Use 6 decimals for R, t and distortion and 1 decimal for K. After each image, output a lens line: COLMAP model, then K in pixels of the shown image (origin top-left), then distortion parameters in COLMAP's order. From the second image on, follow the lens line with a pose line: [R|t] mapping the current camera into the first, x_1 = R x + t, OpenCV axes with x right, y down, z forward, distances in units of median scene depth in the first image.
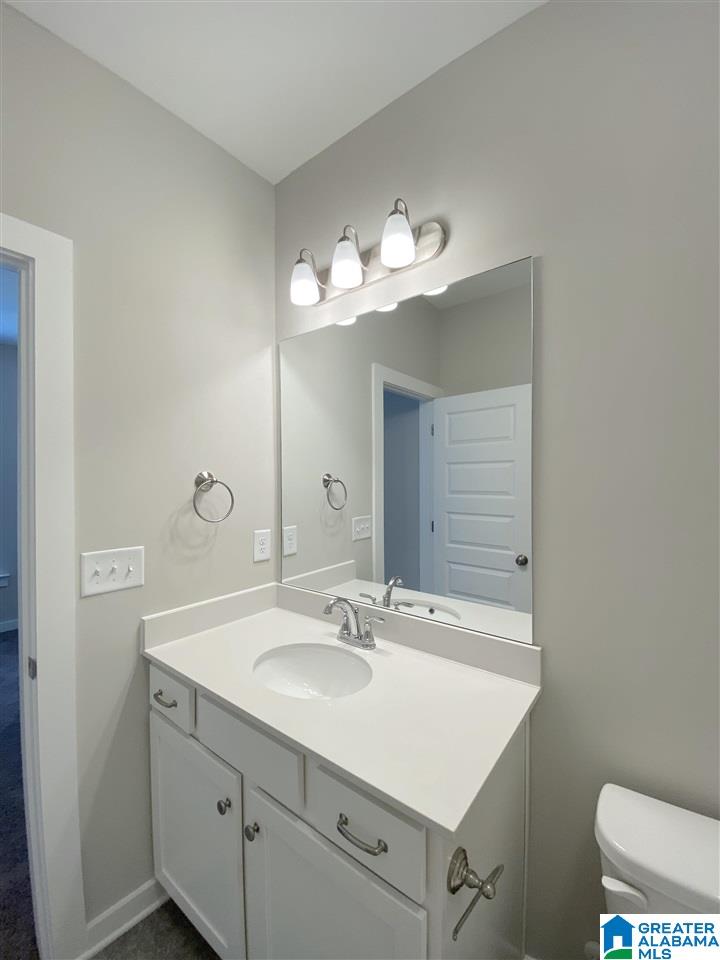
lens RADIAL K [[389.6, 0, 360.4], [0, 389.6, 479.0], [0, 0, 1]] dist [0.015346, -0.016972]
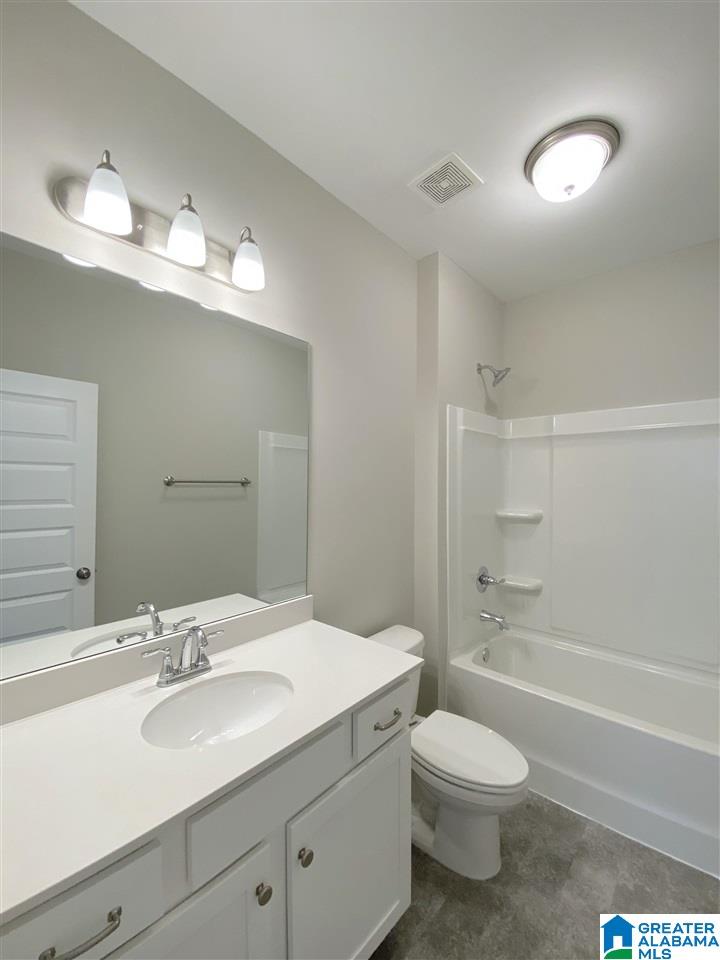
lens RADIAL K [[389.6, 0, 360.4], [0, 389.6, 484.1], [0, 0, 1]] dist [0.015346, -0.016972]
pose [[0.064162, 0.000355, 0.997939, -0.758572], [-0.008651, 0.999963, 0.000201, -0.011902], [-0.997902, -0.008646, 0.064163, 0.495024]]
